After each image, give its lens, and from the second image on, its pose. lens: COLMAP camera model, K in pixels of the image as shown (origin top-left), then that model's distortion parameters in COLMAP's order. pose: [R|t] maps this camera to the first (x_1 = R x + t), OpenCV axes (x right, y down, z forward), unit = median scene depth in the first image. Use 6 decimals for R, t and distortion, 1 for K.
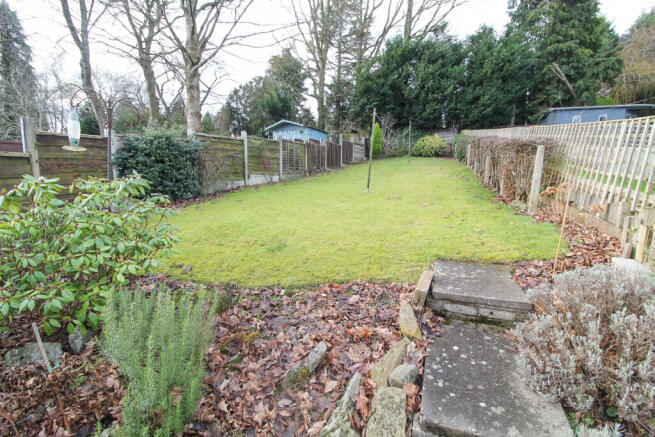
lens RADIAL K [[308.9, 0, 327.5], [0, 308.9, 218.5], [0, 0, 1]] dist [-0.000371, -0.000111]
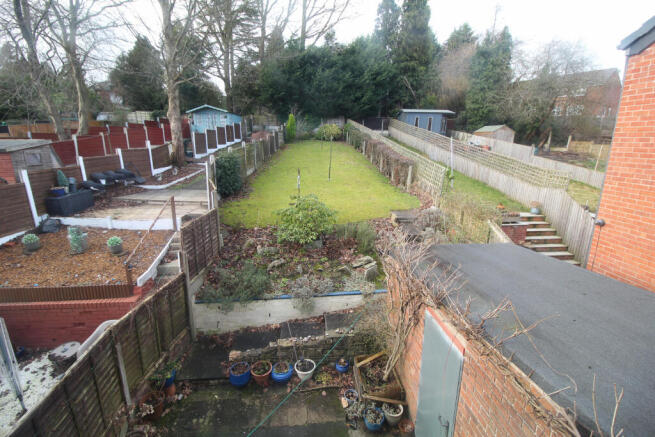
lens RADIAL K [[308.9, 0, 327.5], [0, 308.9, 218.5], [0, 0, 1]] dist [-0.000371, -0.000111]
pose [[0.918454, -0.080074, 0.387338, -0.205246], [0.036655, 0.992310, 0.118222, -0.026048], [-0.393826, -0.094384, 0.914327, -0.234378]]
